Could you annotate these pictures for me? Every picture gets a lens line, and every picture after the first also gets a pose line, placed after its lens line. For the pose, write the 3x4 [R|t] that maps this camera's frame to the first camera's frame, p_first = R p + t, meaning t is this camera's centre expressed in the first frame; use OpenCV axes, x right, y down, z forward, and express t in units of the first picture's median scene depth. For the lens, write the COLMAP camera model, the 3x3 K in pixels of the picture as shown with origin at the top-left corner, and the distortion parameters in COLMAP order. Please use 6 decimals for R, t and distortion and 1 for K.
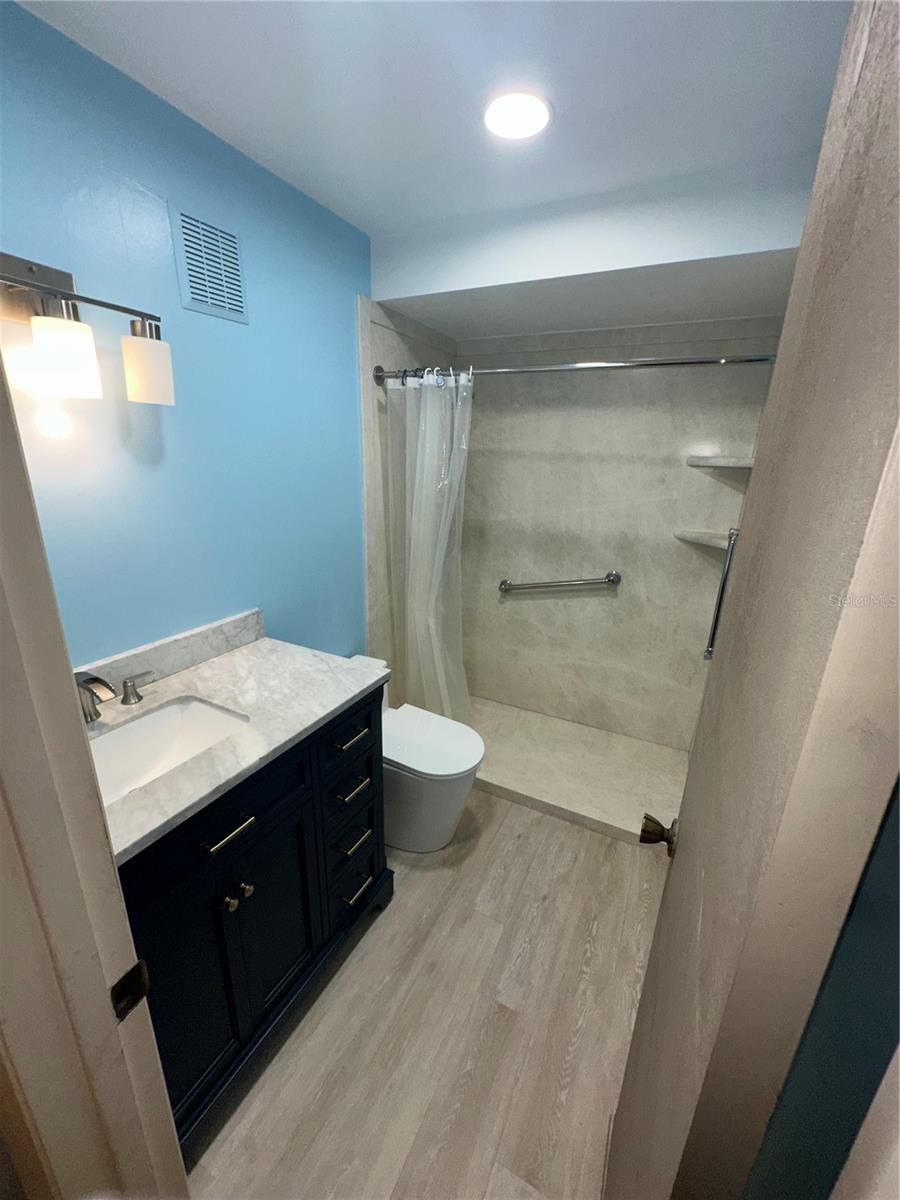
lens RADIAL K [[478.8, 0, 448.8], [0, 478.8, 598.3], [0, 0, 1]] dist [-0.004502, 0.000661]
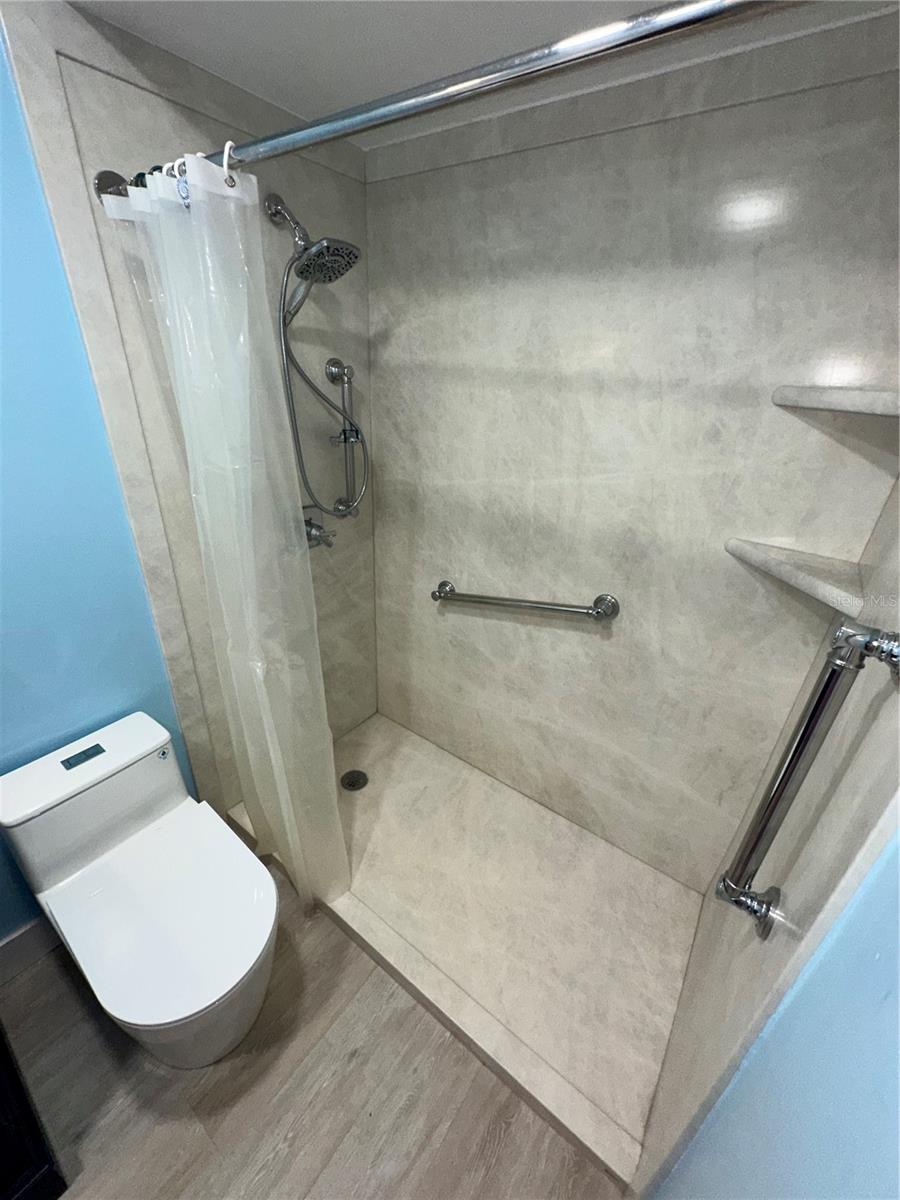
lens RADIAL K [[478.8, 0, 450.1], [0, 478.8, 599.0], [0, 0, 1]] dist [-0.004502, 0.000661]
pose [[0.986461, 0.087896, -0.138451, 0.238588], [-0.066399, 0.986012, 0.152879, -0.125552], [0.149951, -0.141616, 0.978499, 0.416590]]
